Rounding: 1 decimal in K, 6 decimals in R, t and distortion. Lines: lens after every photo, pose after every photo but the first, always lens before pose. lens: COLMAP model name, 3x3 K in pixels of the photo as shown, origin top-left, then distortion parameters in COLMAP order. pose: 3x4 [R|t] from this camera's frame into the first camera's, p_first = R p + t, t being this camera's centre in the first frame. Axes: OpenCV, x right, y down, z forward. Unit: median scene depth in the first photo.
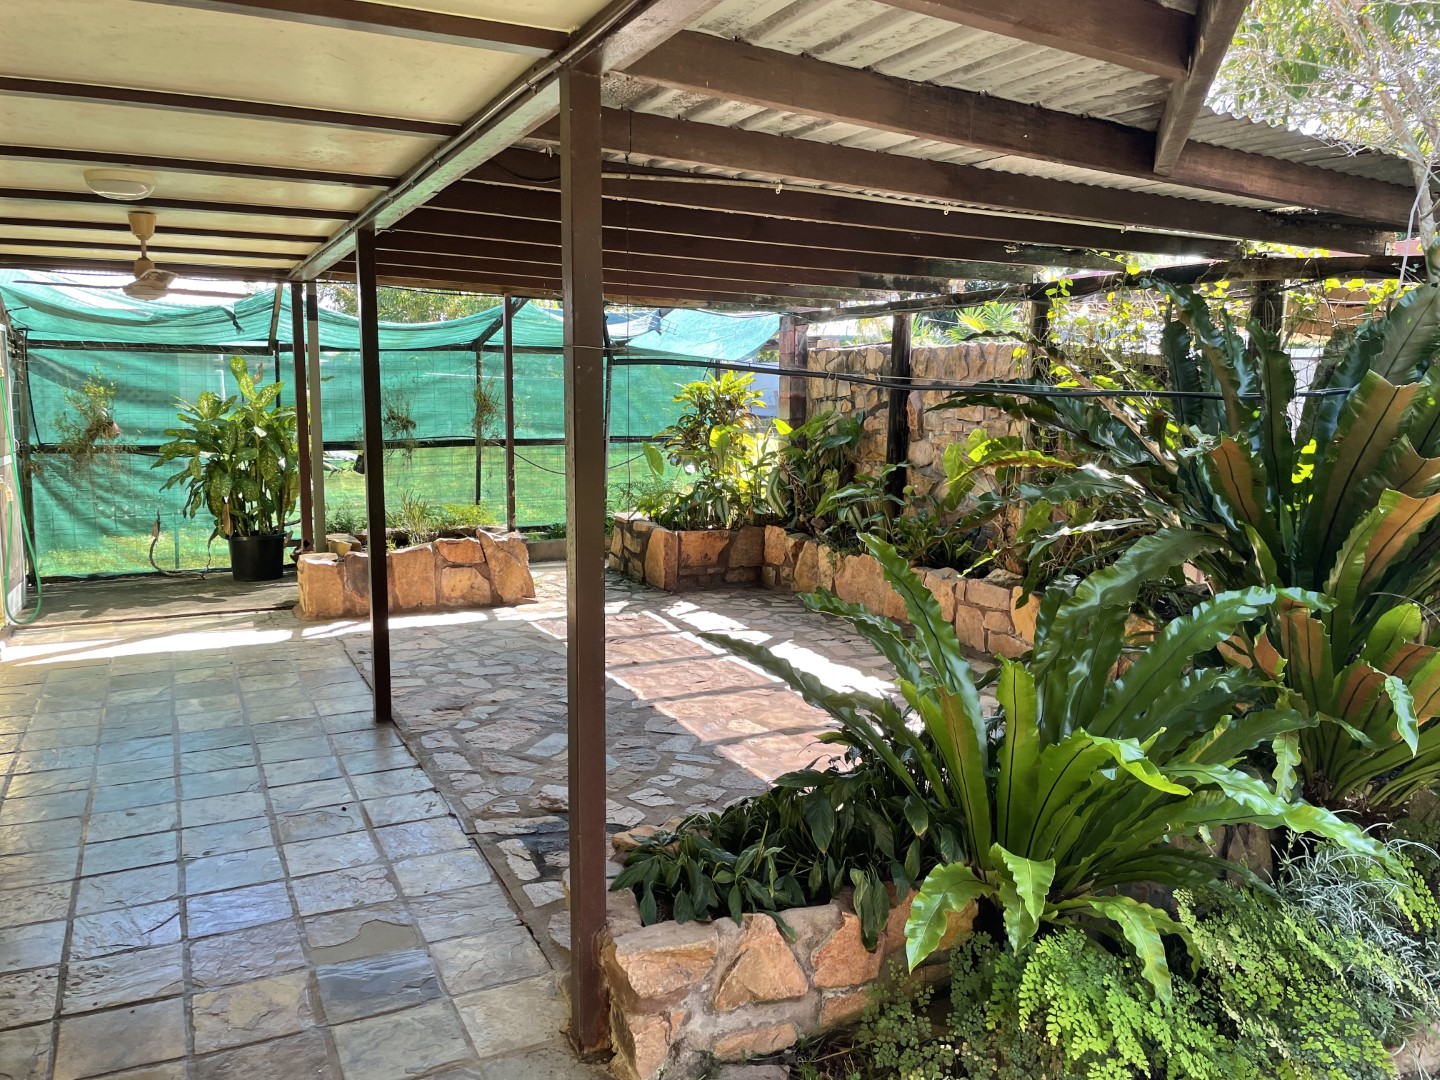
lens RADIAL K [[1092.6, 0, 719.3], [0, 1092.6, 536.9], [0, 0, 1]] dist [0.096691, -0.135588]
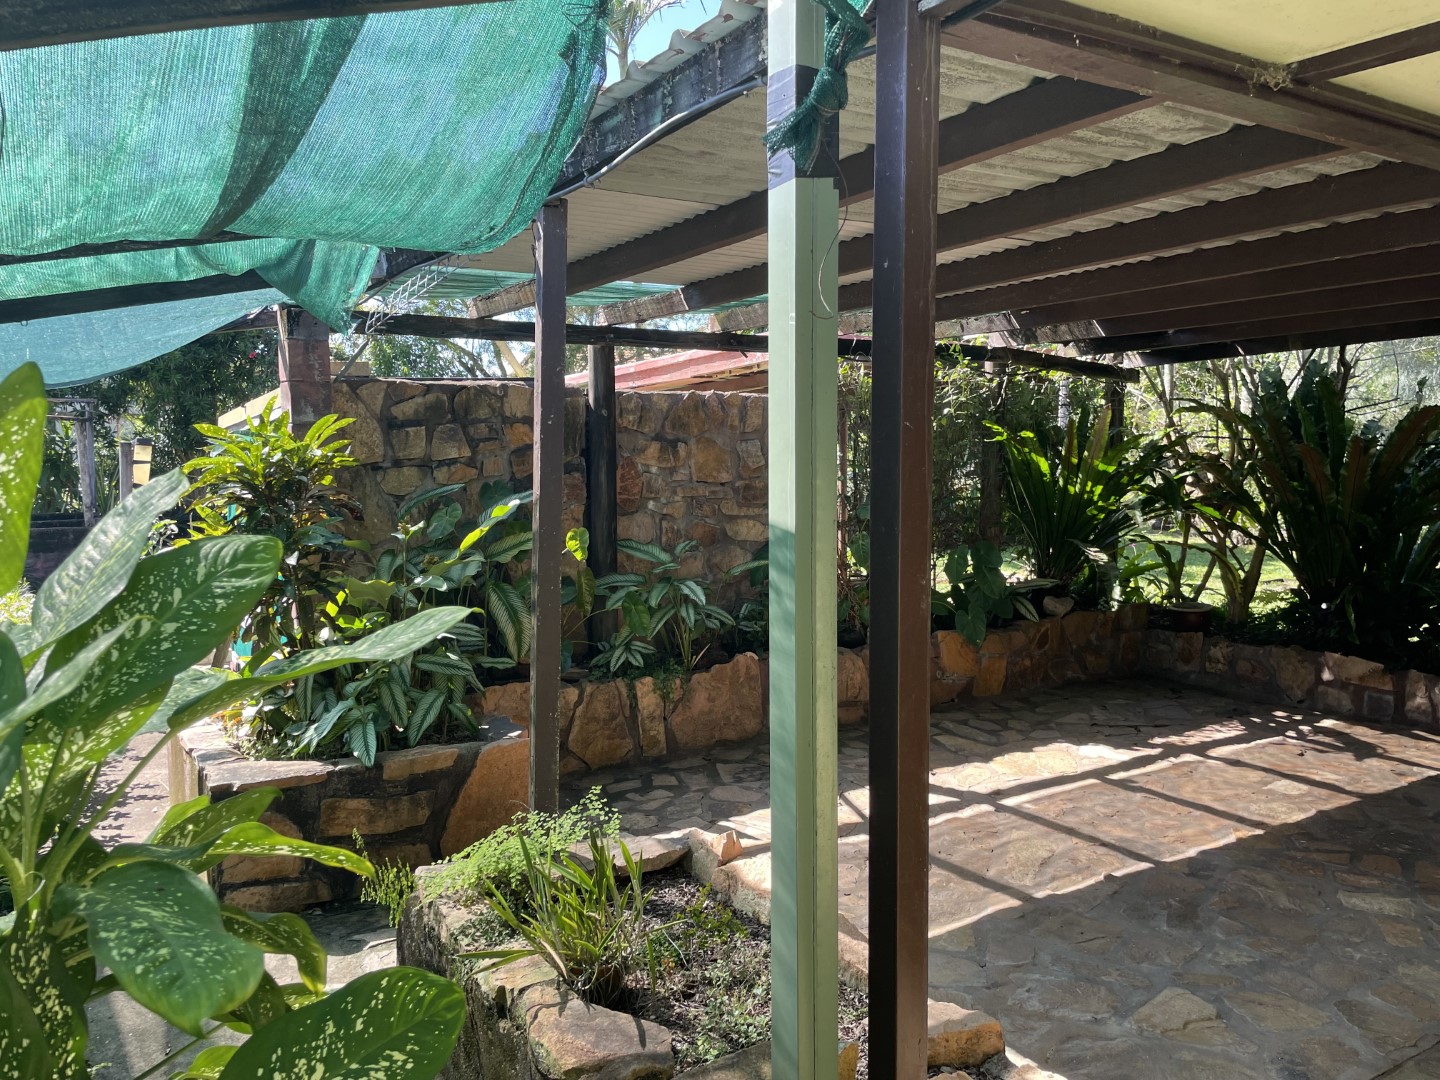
lens RADIAL K [[1090.3, 0, 717.4], [0, 1090.3, 514.3], [0, 0, 1]] dist [0.100799, -0.120195]
pose [[-0.097193, -0.081243, 0.991944, -0.890997], [0.137087, 0.986070, 0.094194, -0.232971], [-0.985779, 0.145138, -0.084701, 1.542943]]
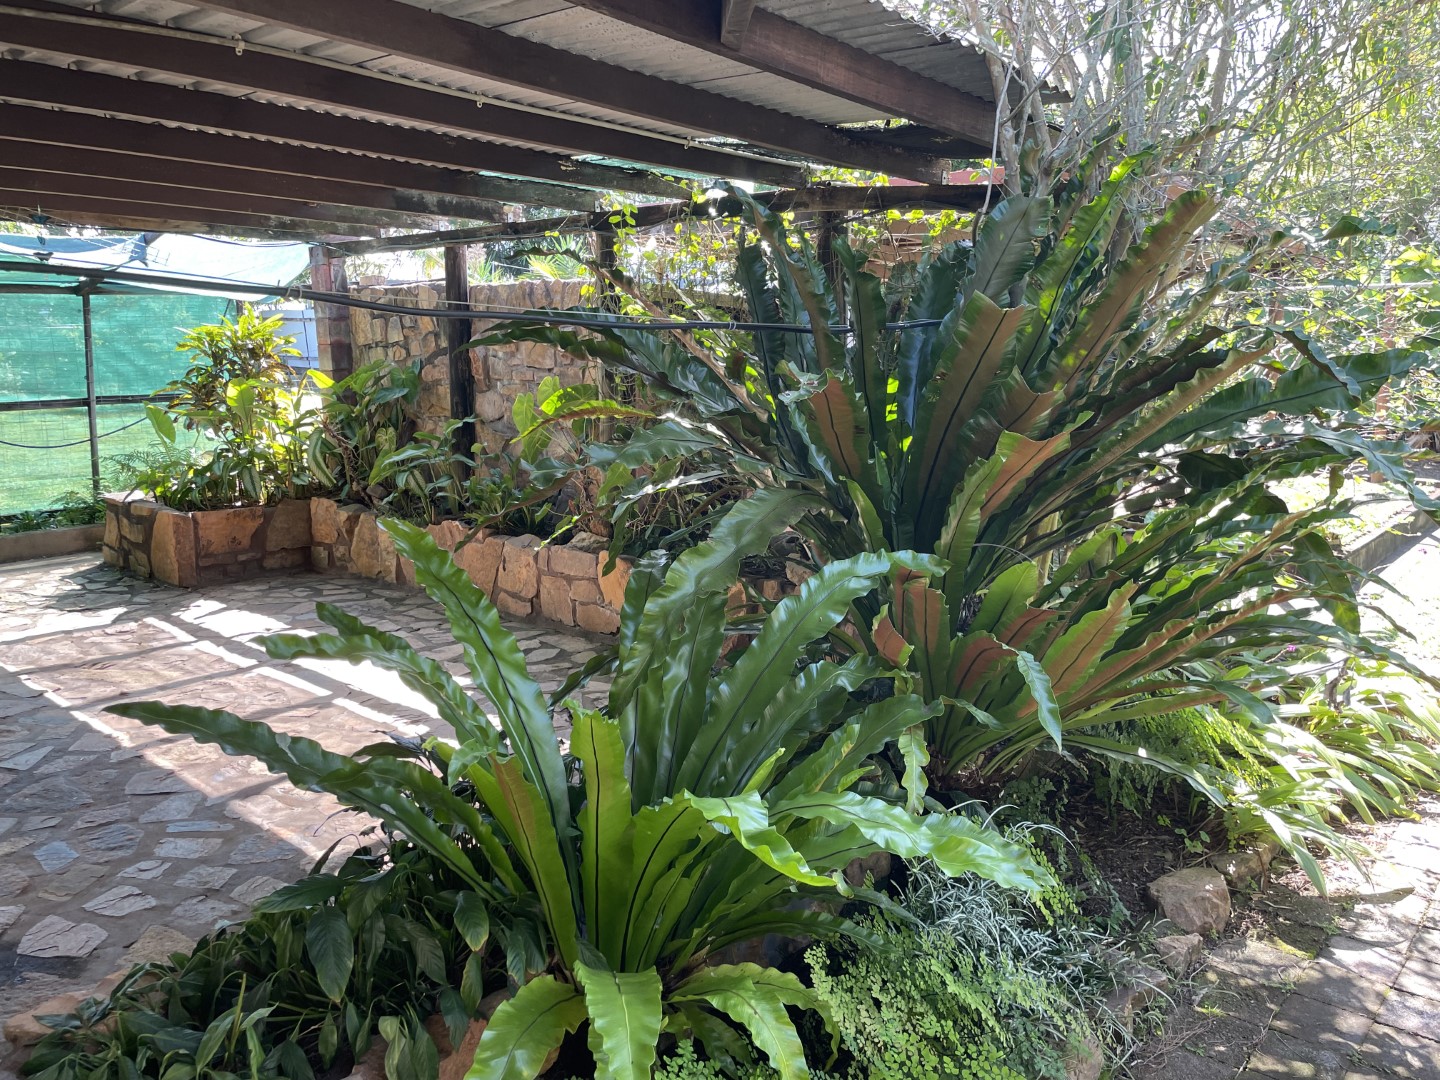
lens RADIAL K [[1092.6, 0, 719.3], [0, 1092.6, 536.9], [0, 0, 1]] dist [0.096691, -0.135588]
pose [[0.931640, -0.077789, 0.354960, 0.052381], [0.062386, 0.996555, 0.054654, -0.012160], [-0.357988, -0.028773, 0.933283, 0.160750]]
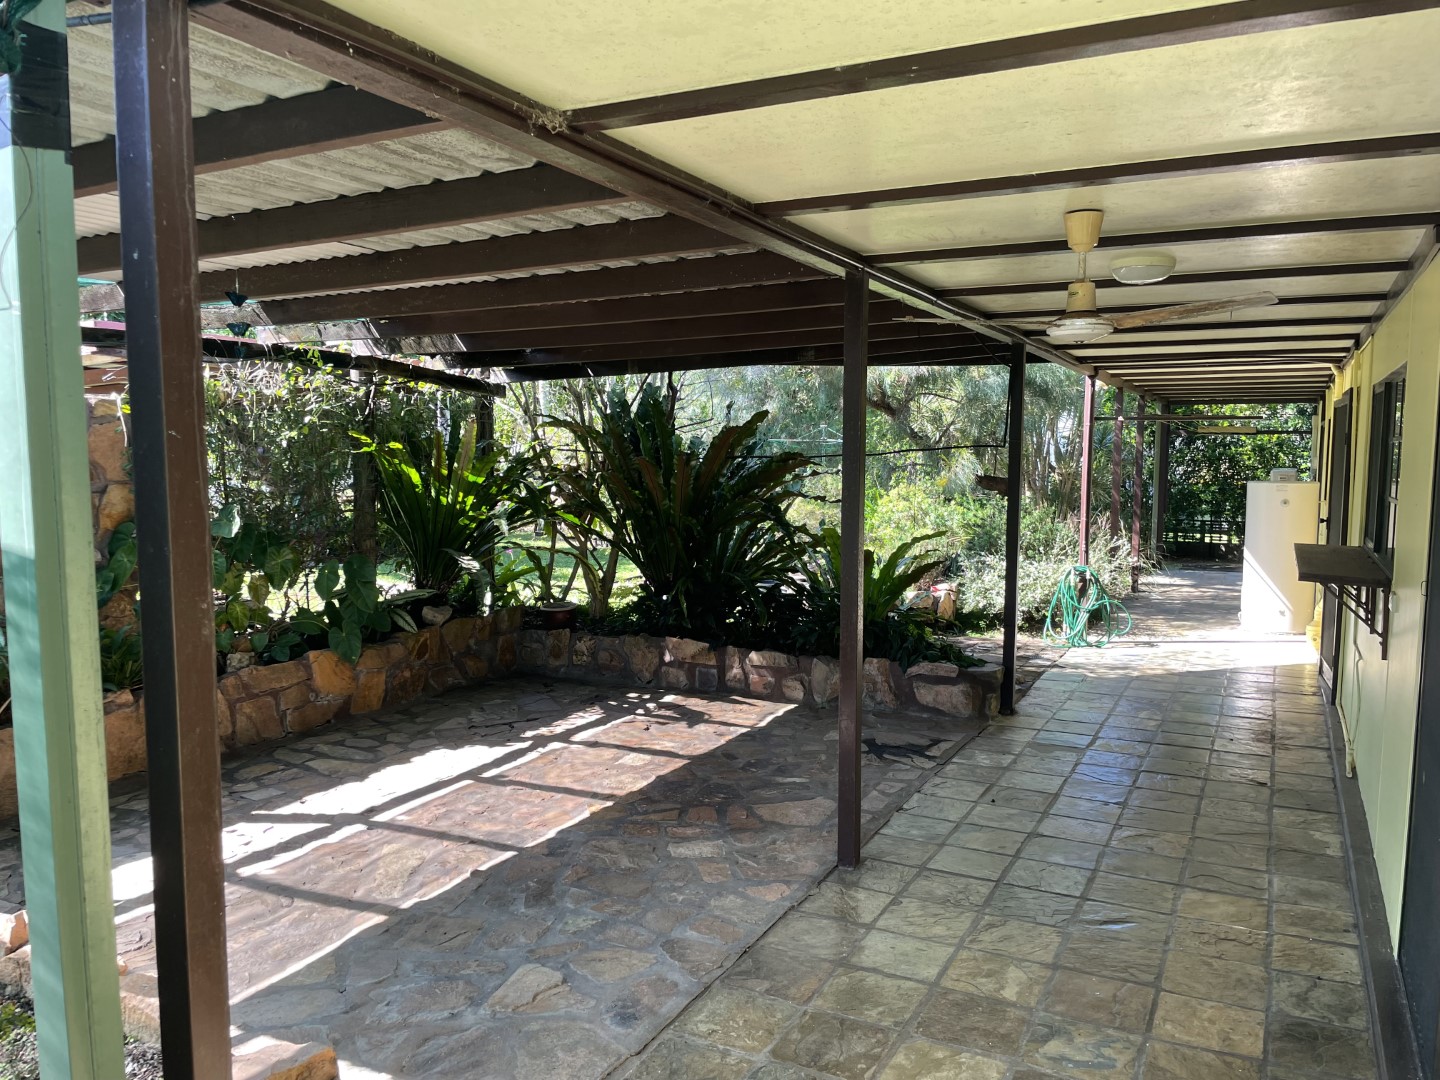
lens RADIAL K [[1092.6, 0, 719.3], [0, 1092.6, 536.9], [0, 0, 1]] dist [0.096691, -0.135588]
pose [[-0.594386, -0.078466, 0.800342, -0.898571], [0.099210, 0.980471, 0.169805, -0.230431], [-0.798036, 0.180332, -0.574994, 1.520053]]
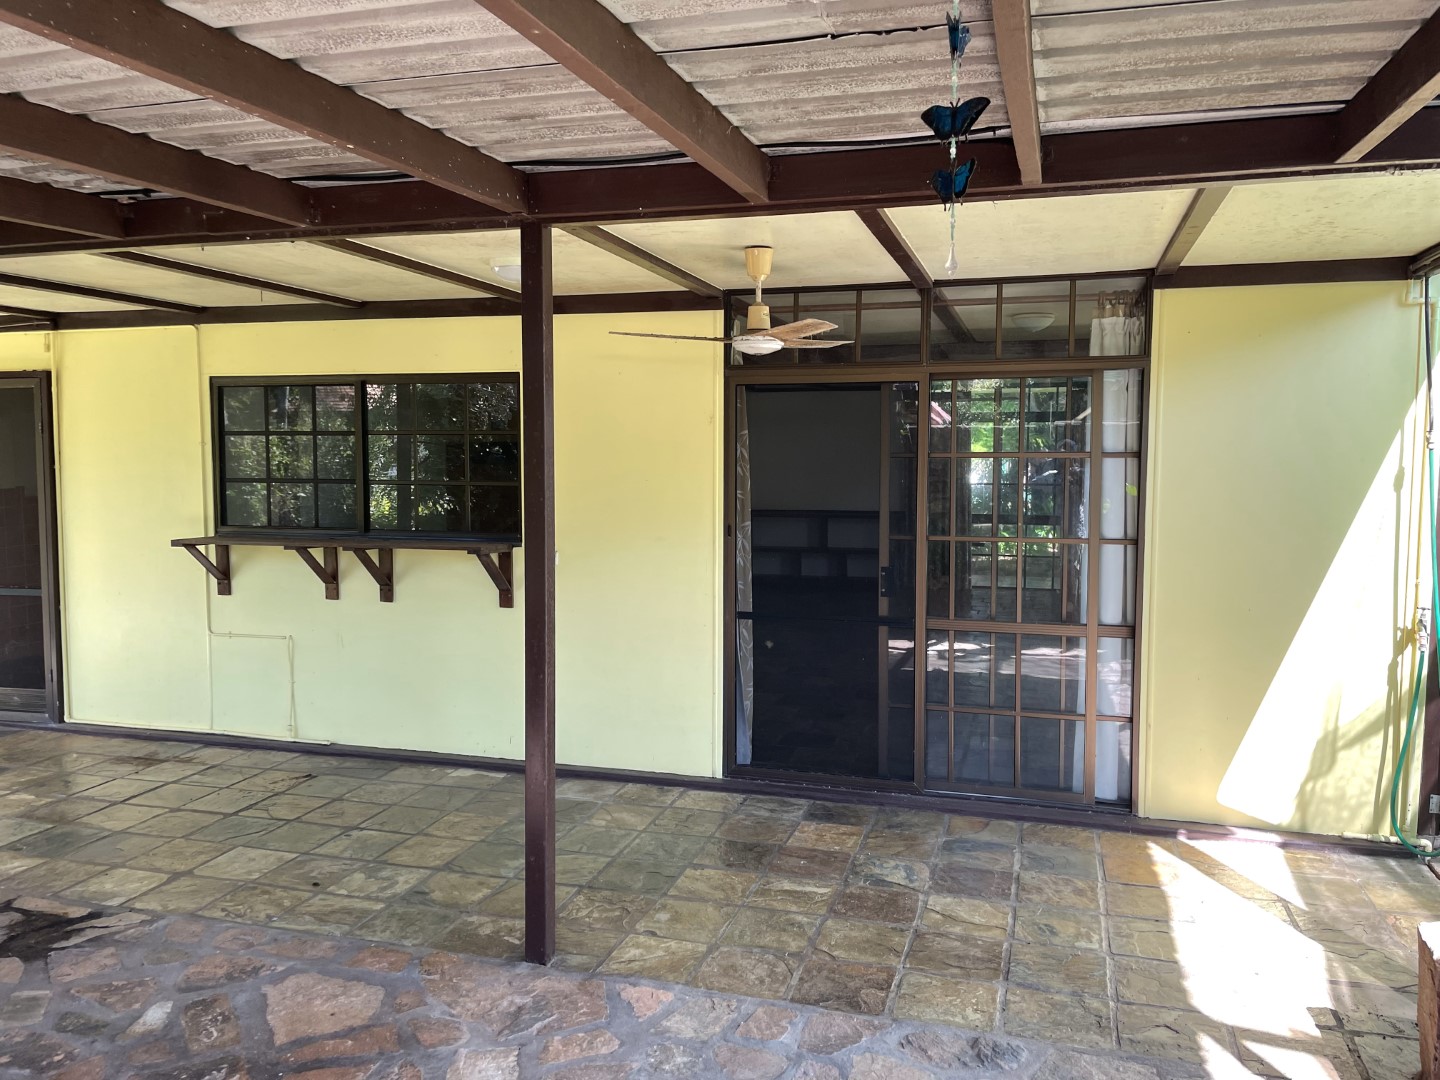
lens RADIAL K [[1092.6, 0, 719.3], [0, 1092.6, 536.9], [0, 0, 1]] dist [0.096691, -0.135588]
pose [[-0.683770, 0.046492, -0.728215, 0.096078], [-0.108844, 0.980305, 0.164787, -0.208027], [0.721534, 0.191938, -0.665243, 1.480167]]
